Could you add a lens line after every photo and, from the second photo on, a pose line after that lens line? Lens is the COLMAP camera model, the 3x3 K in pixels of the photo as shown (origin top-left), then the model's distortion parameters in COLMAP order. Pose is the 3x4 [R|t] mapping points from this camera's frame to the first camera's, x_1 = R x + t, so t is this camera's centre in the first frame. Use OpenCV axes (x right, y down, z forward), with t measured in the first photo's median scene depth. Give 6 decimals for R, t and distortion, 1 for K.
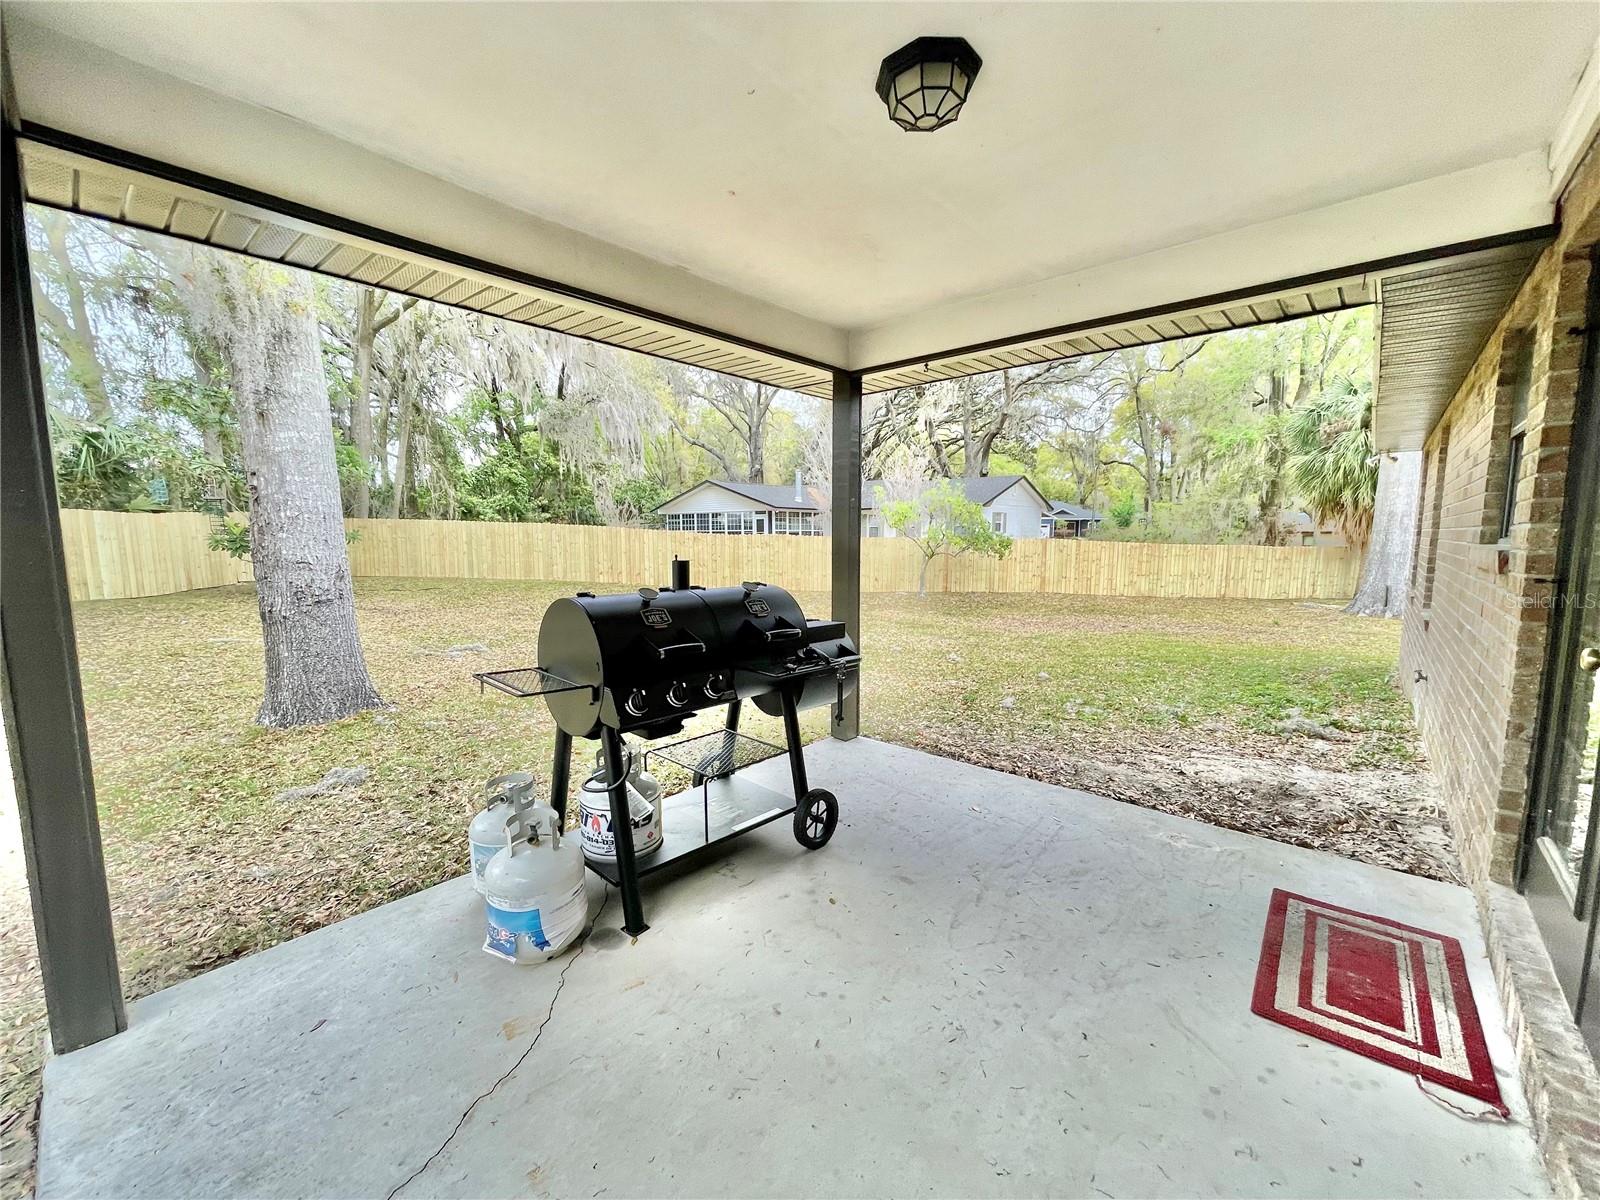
lens RADIAL K [[641.1, 0, 797.2], [0, 641.1, 605.6], [0, 0, 1]] dist [-0.003416, 0.000602]
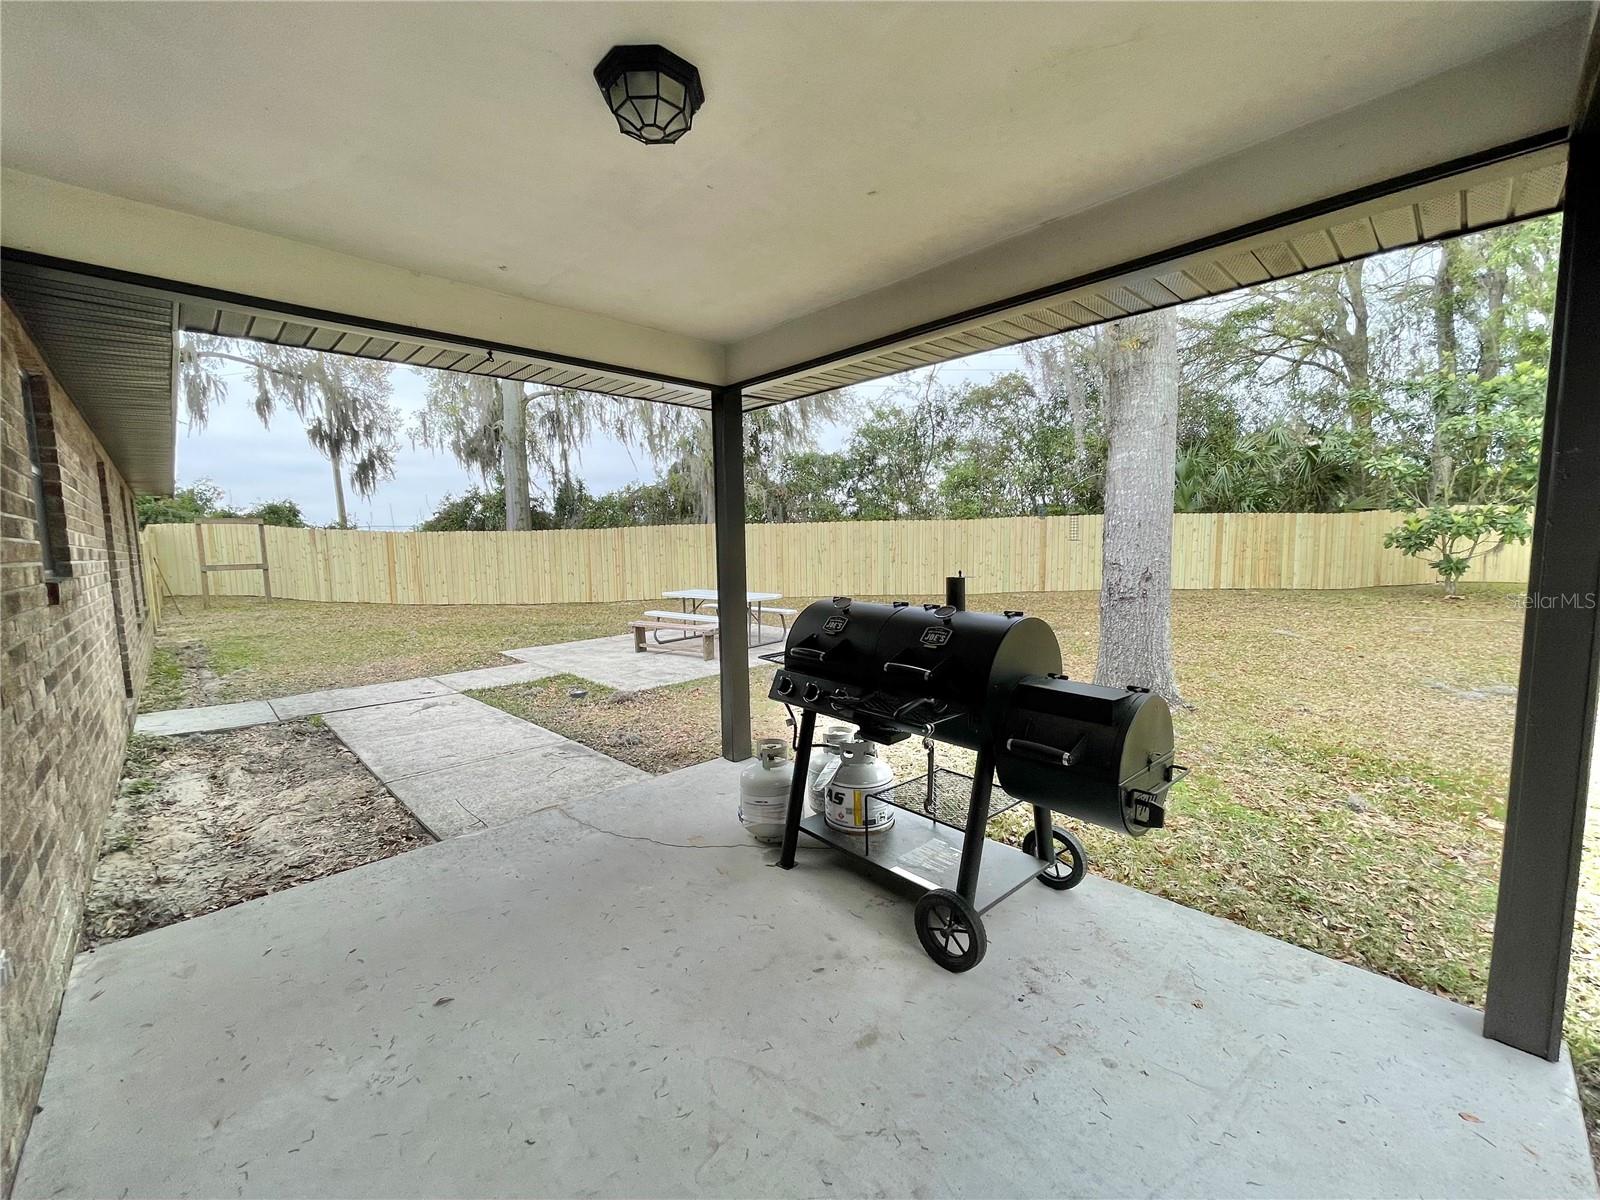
lens RADIAL K [[640.5, 0, 795.8], [0, 640.5, 608.4], [0, 0, 1]] dist [-0.002872, -0.000115]
pose [[-0.073317, 0.104521, -0.991816, 0.150148], [-0.089811, 0.989760, 0.110943, -0.021544], [0.993257, 0.097210, -0.063180, 0.167753]]
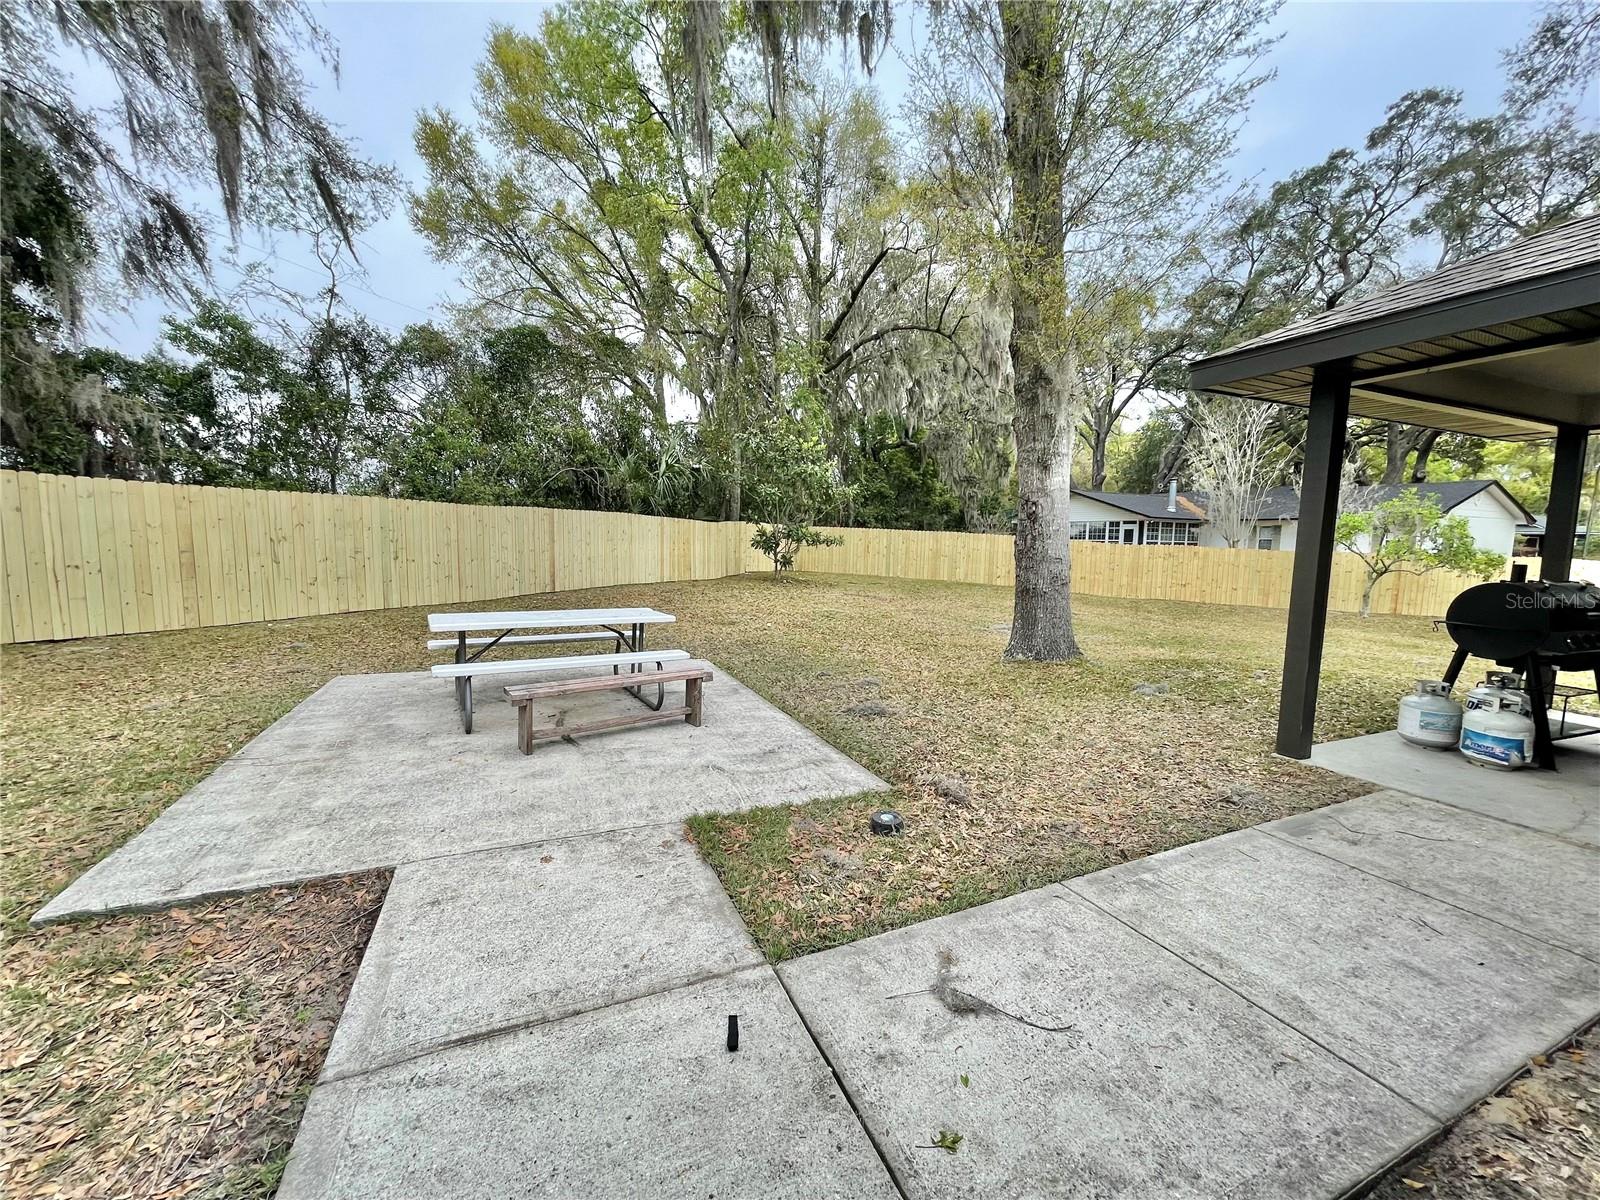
lens RADIAL K [[640.5, 0, 795.8], [0, 640.5, 608.4], [0, 0, 1]] dist [-0.002872, -0.000115]
pose [[0.906399, 0.063014, -0.417697, -0.260163], [-0.065841, 0.997801, 0.007654, 0.033081], [0.417261, 0.020564, 0.908554, -0.271691]]
